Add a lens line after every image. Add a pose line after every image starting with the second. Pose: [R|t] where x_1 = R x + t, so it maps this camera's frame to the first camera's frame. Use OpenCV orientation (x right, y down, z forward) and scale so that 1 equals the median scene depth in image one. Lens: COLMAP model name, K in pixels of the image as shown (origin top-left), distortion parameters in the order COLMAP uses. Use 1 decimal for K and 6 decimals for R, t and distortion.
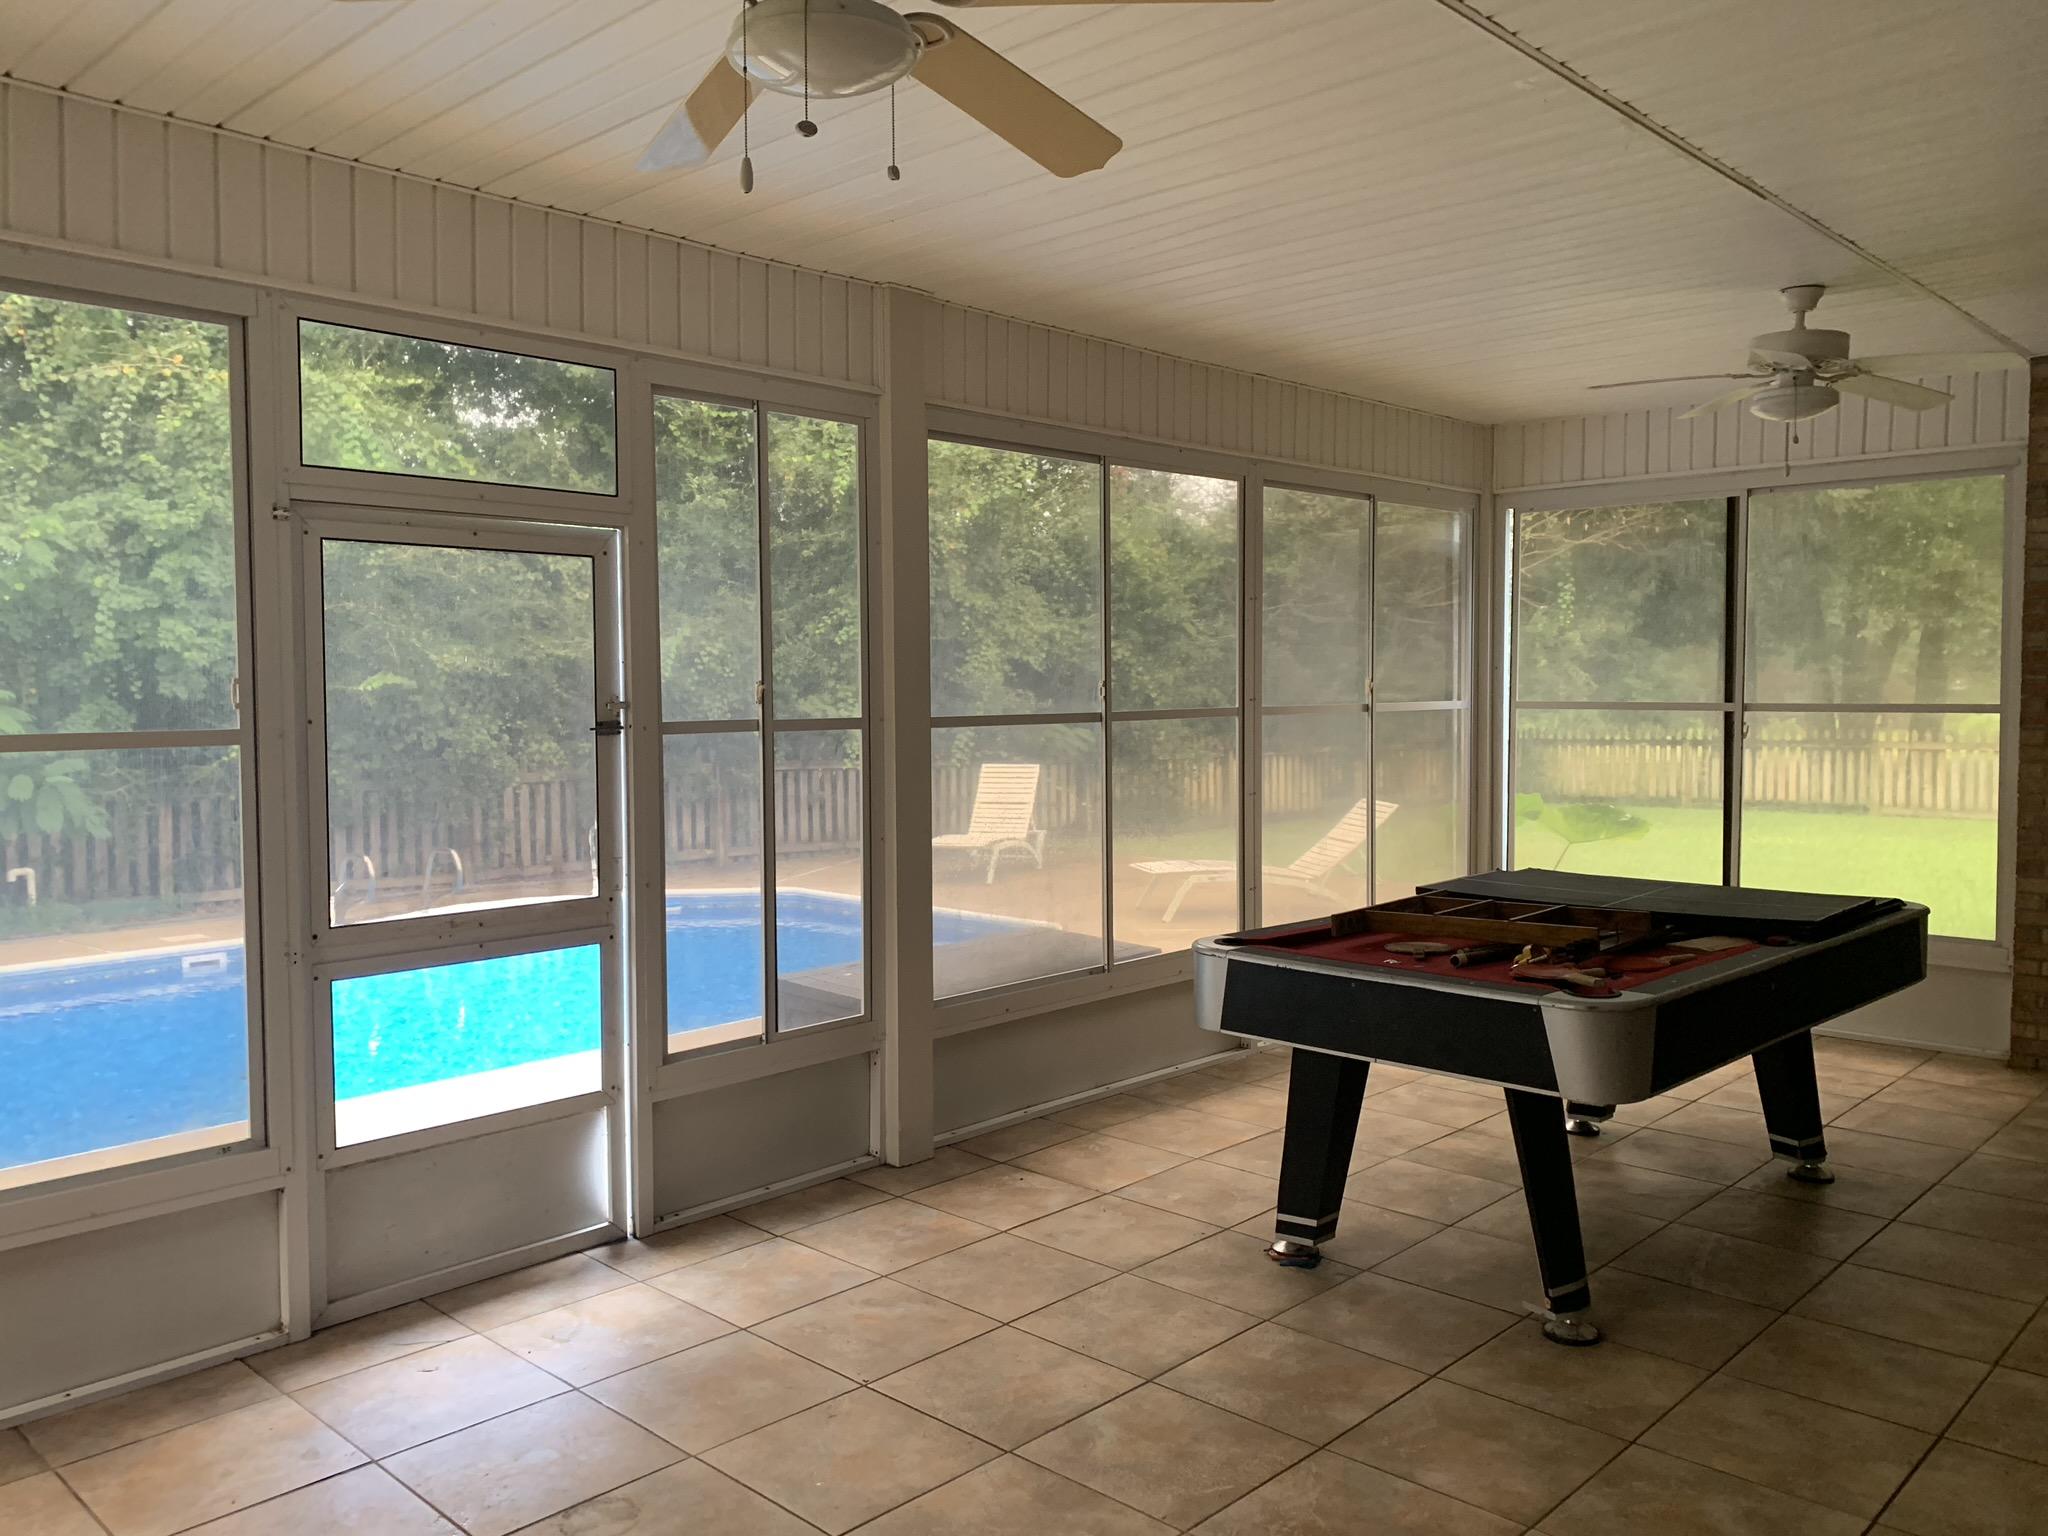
lens RADIAL K [[1561.6, 0, 1027.9], [0, 1561.6, 747.4], [0, 0, 1]] dist [0.036930, -0.033986]
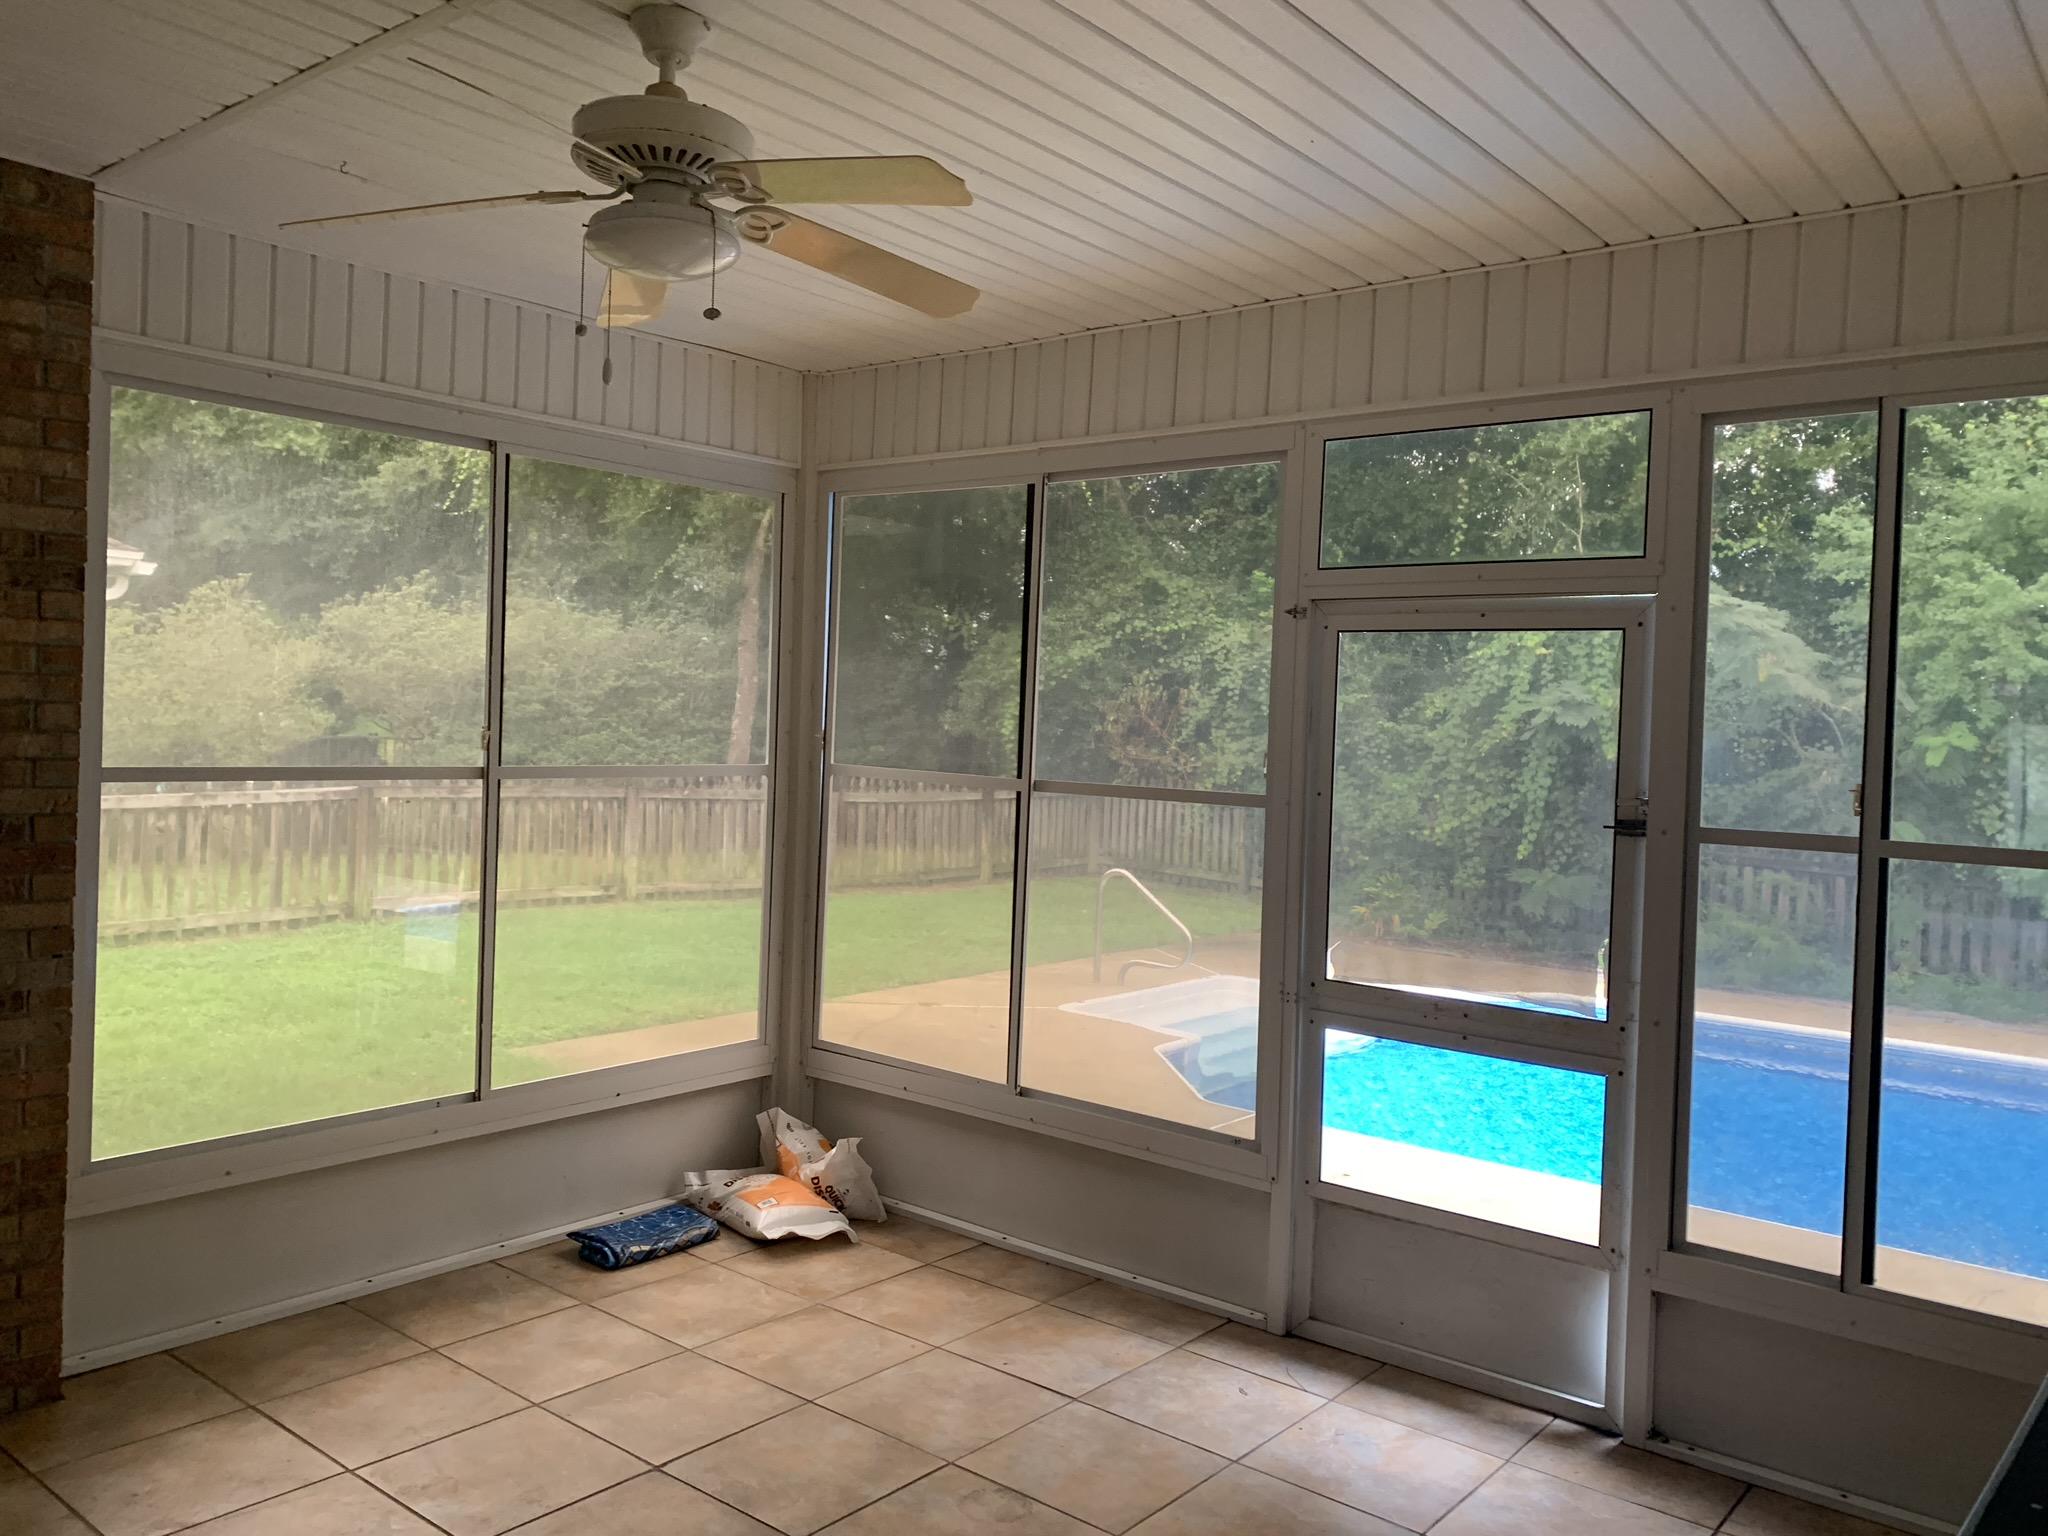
lens RADIAL K [[1561.6, 0, 1042.5], [0, 1561.6, 761.1], [0, 0, 1]] dist [0.036930, -0.033986]
pose [[0.095160, 0.031192, -0.994973, 0.586740], [-0.081986, 0.996359, 0.023395, -0.045202], [0.992080, 0.079347, 0.097371, 0.632350]]
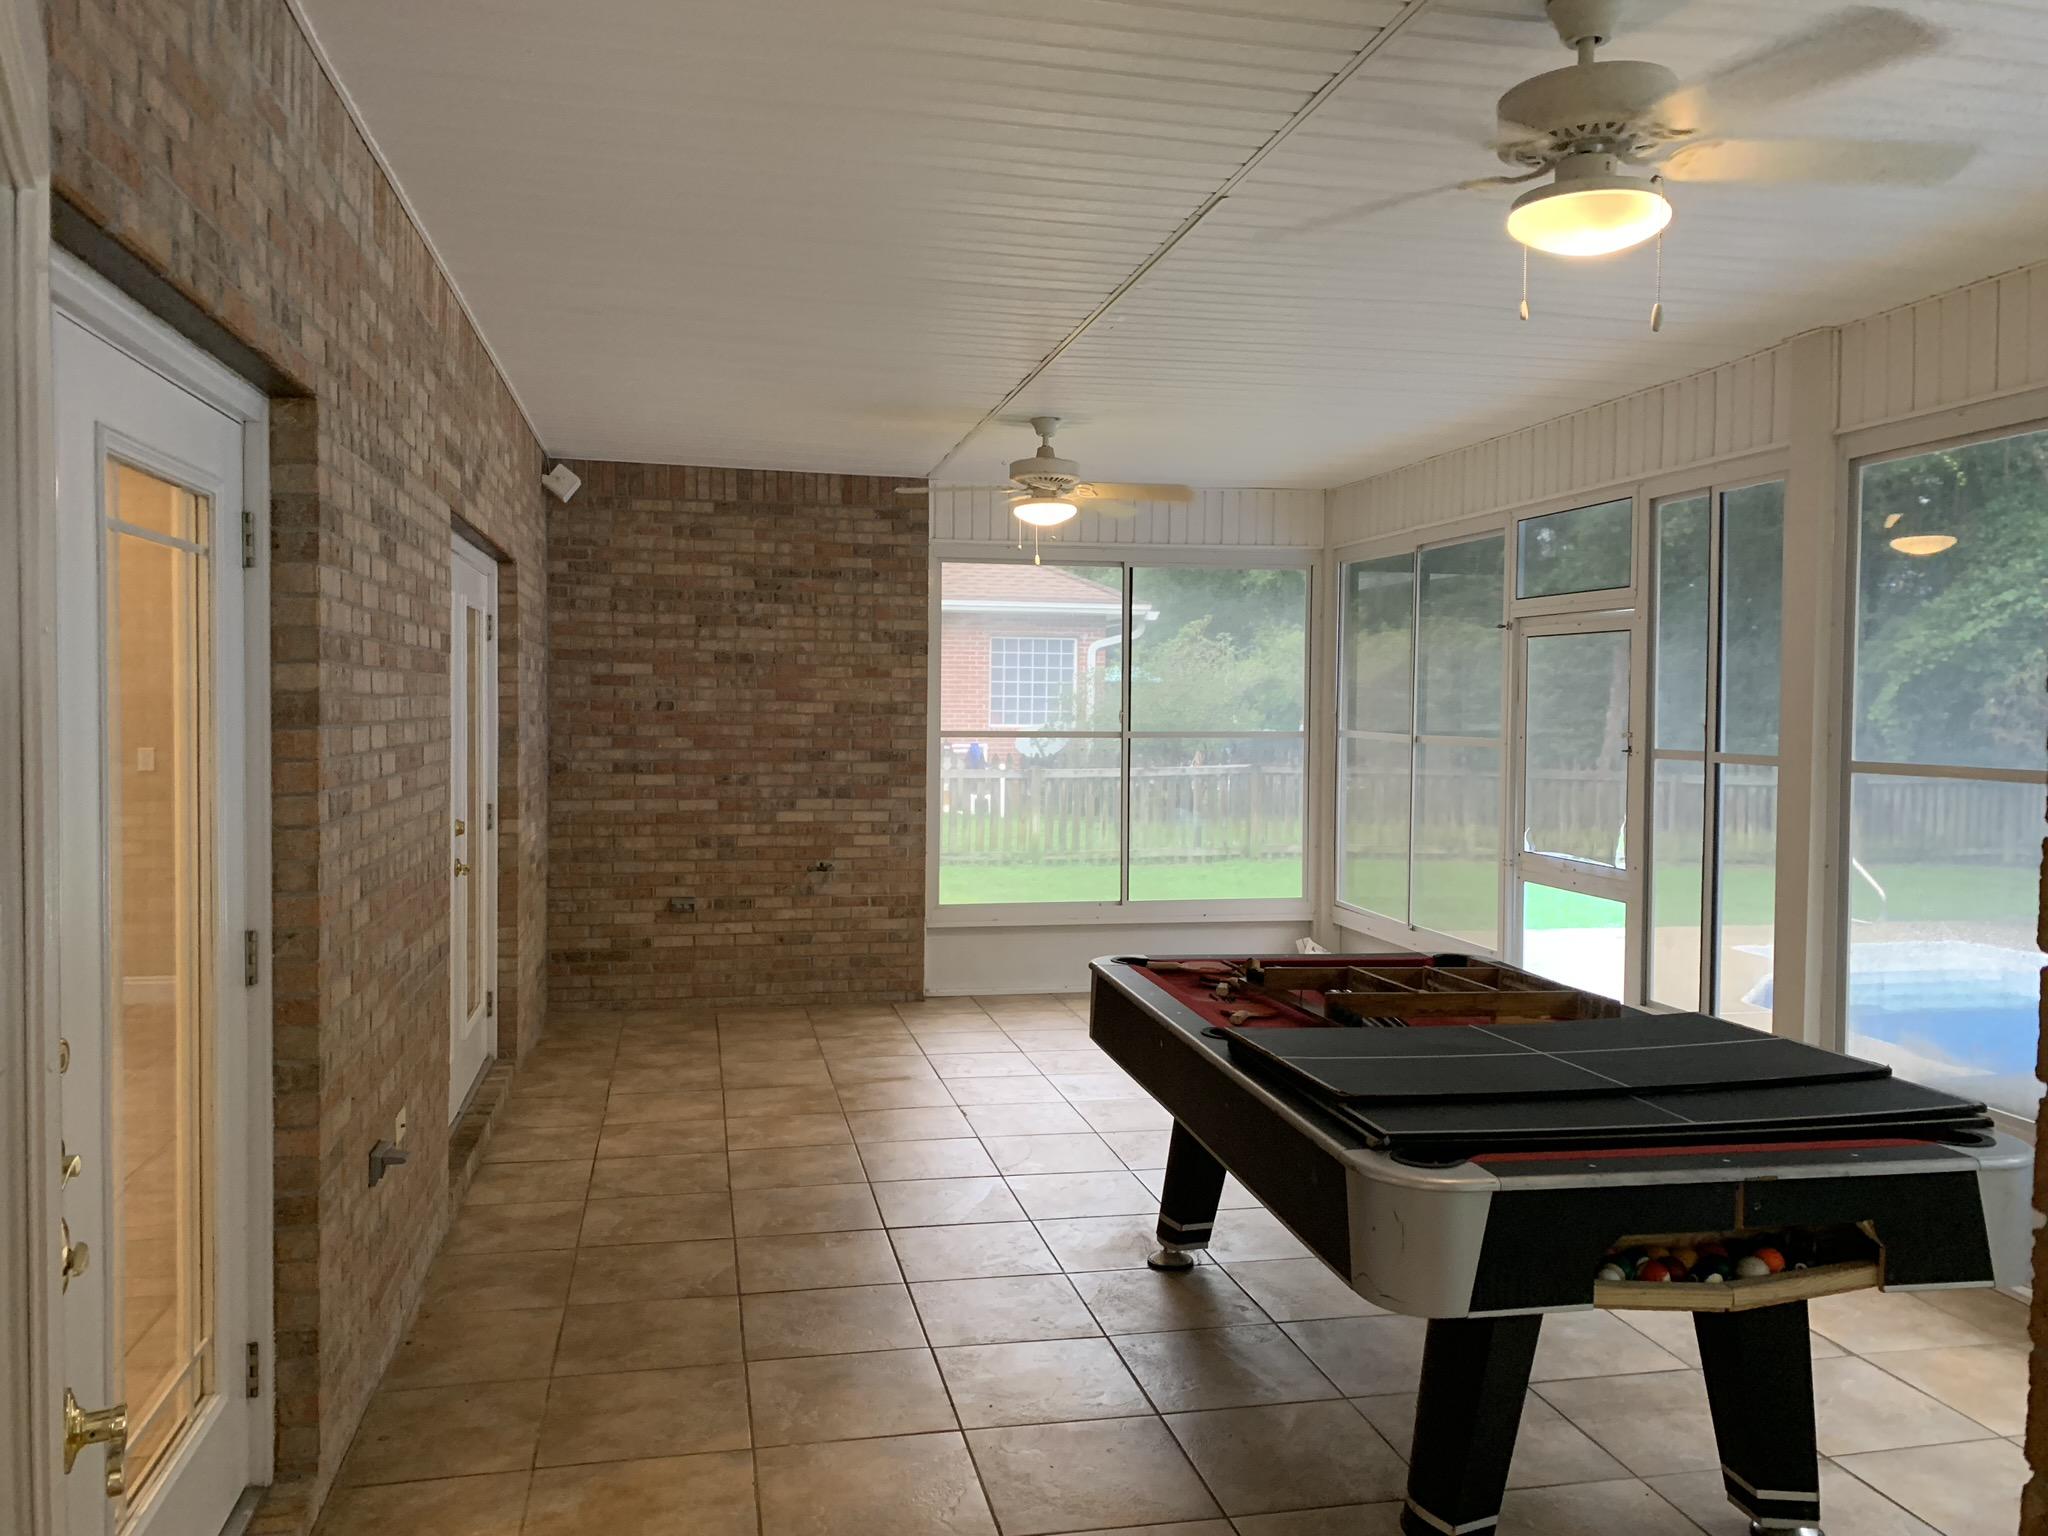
lens RADIAL K [[1561.6, 0, 1022.7], [0, 1561.6, 767.5], [0, 0, 1]] dist [0.036930, -0.033986]
pose [[-0.556573, 0.033183, -0.830135, 1.271511], [-0.045133, 0.996519, 0.070094, -0.076300], [0.829572, 0.076479, -0.553138, 1.407638]]
